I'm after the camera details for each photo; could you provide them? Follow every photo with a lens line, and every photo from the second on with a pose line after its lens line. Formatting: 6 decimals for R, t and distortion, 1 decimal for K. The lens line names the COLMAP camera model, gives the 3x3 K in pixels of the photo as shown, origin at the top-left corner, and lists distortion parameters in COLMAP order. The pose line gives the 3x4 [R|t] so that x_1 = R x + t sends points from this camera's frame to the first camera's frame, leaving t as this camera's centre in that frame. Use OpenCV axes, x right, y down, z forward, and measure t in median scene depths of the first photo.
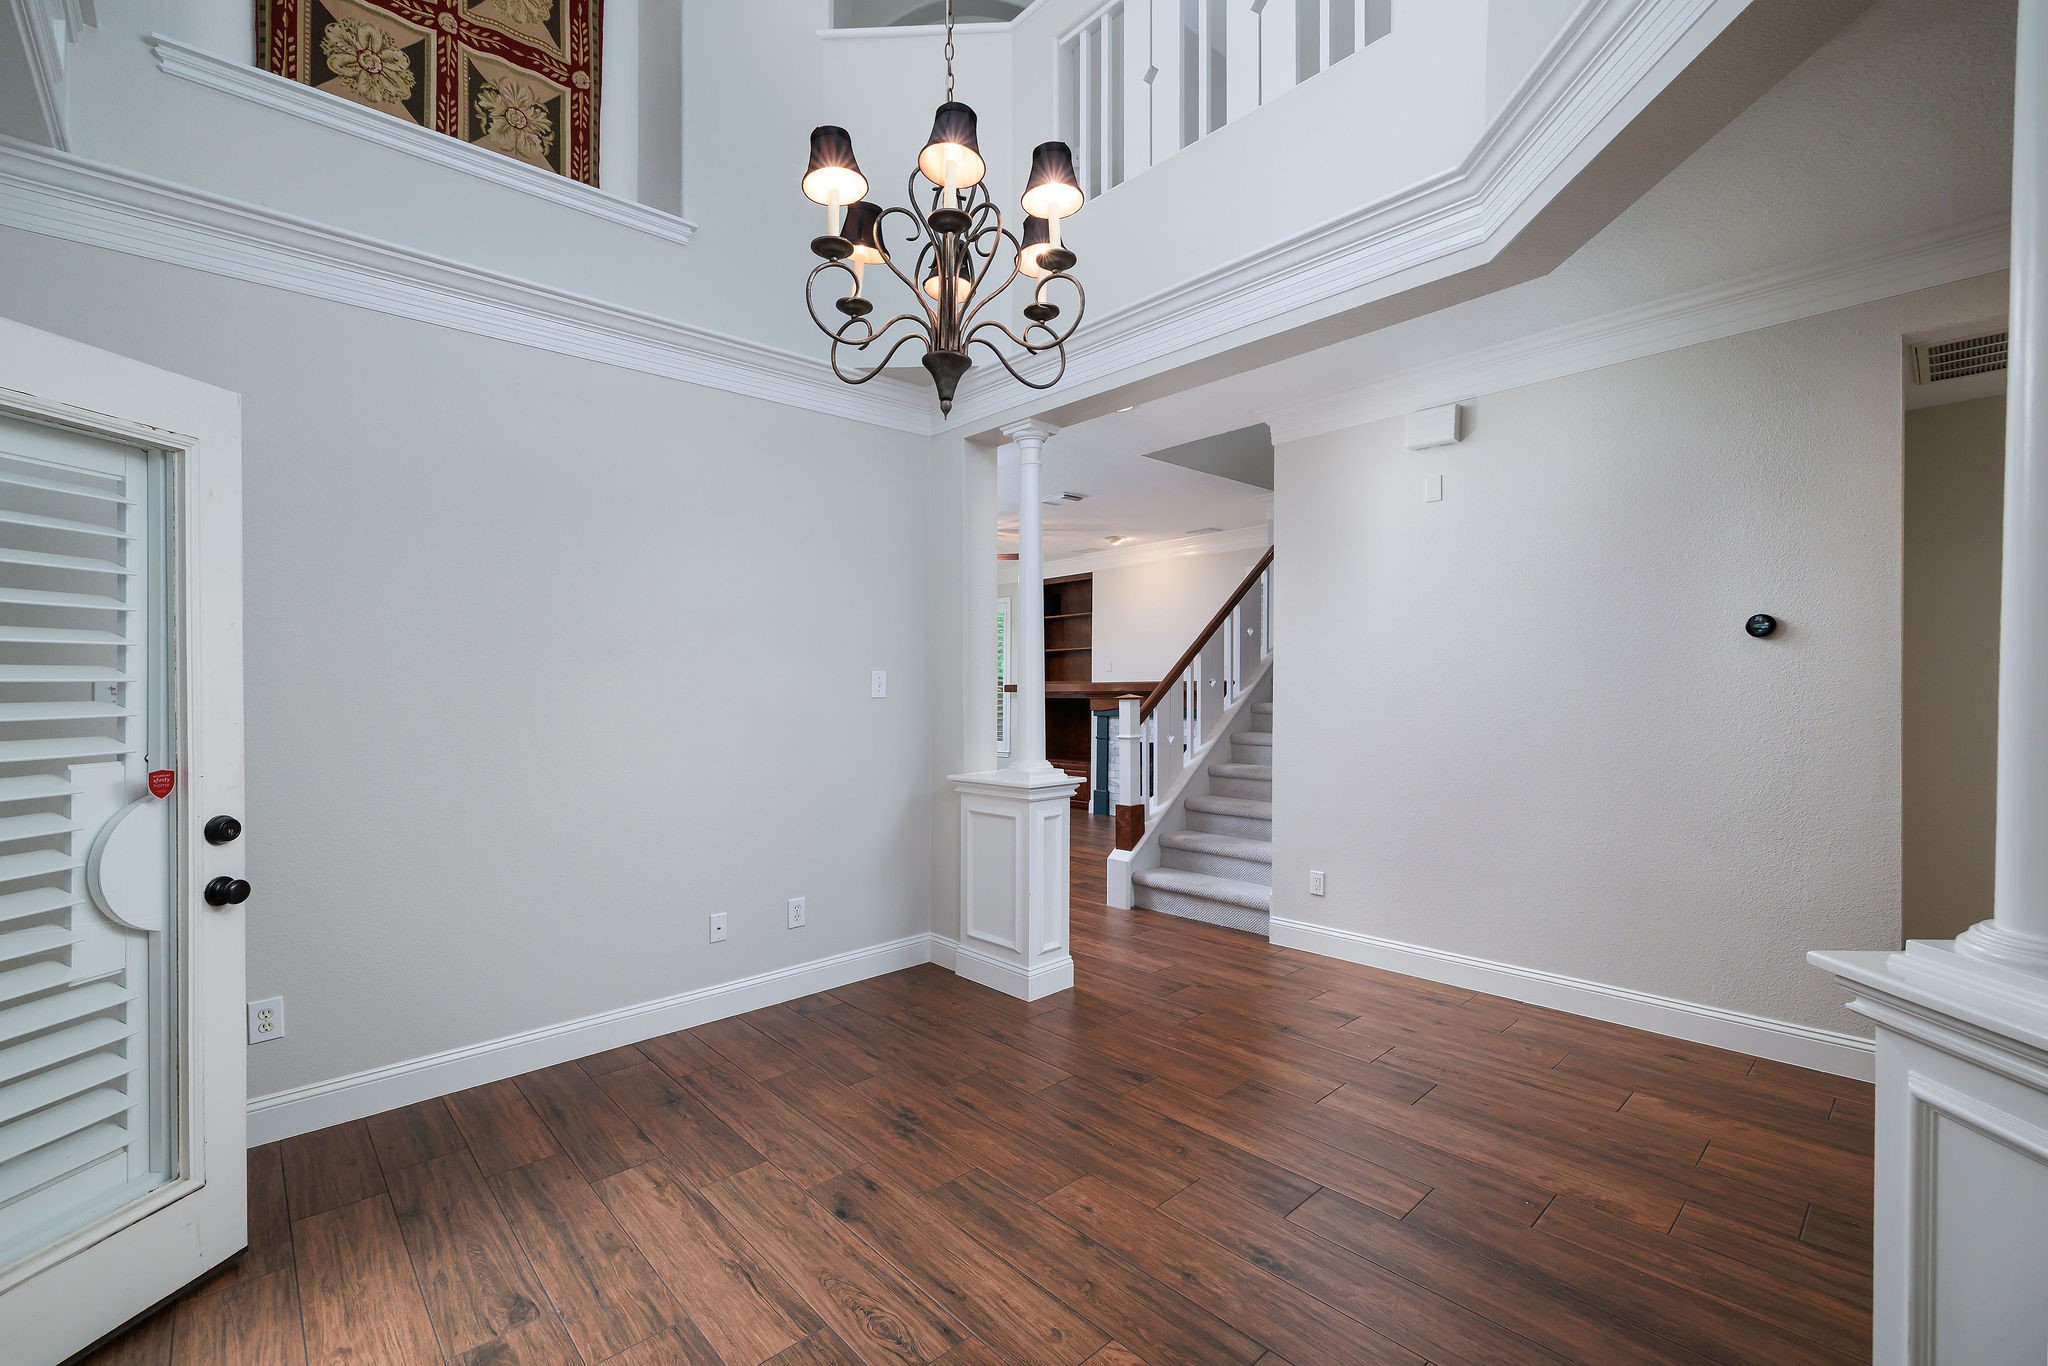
lens RADIAL K [[874.5, 0, 1033.1], [0, 874.5, 690.0], [0, 0, 1]] dist [0.013538, 0.001161]
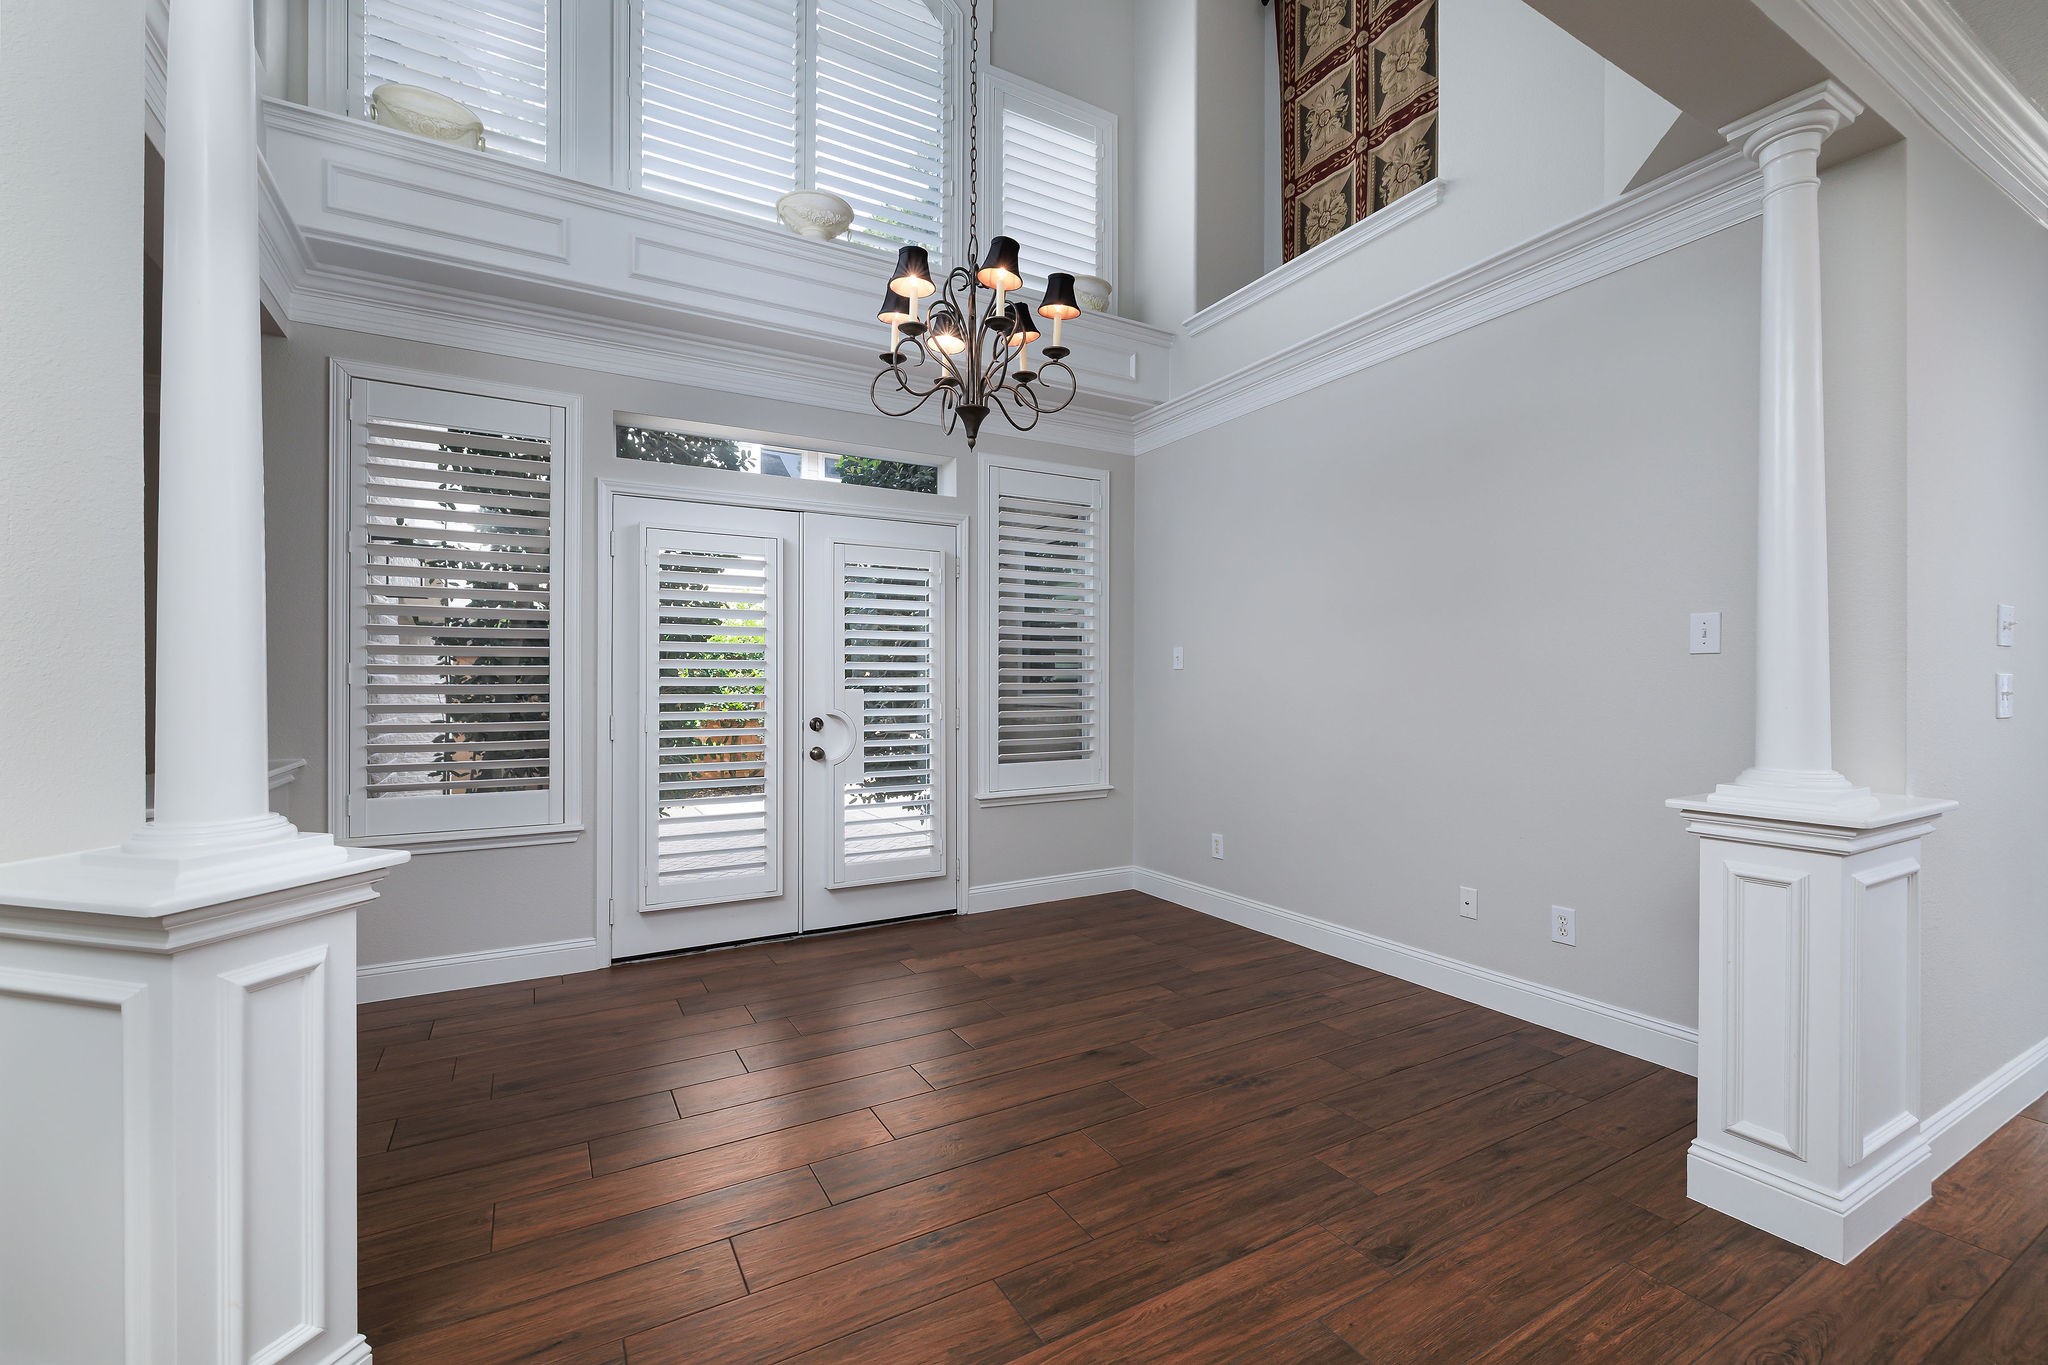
lens RADIAL K [[874.5, 0, 1025.1], [0, 874.5, 681.2], [0, 0, 1]] dist [0.013538, 0.001161]
pose [[-0.237168, 0.004282, -0.971459, 0.861086], [0.007032, 0.999972, 0.002690, 0.036563], [0.971443, -0.006193, -0.237191, 0.989564]]
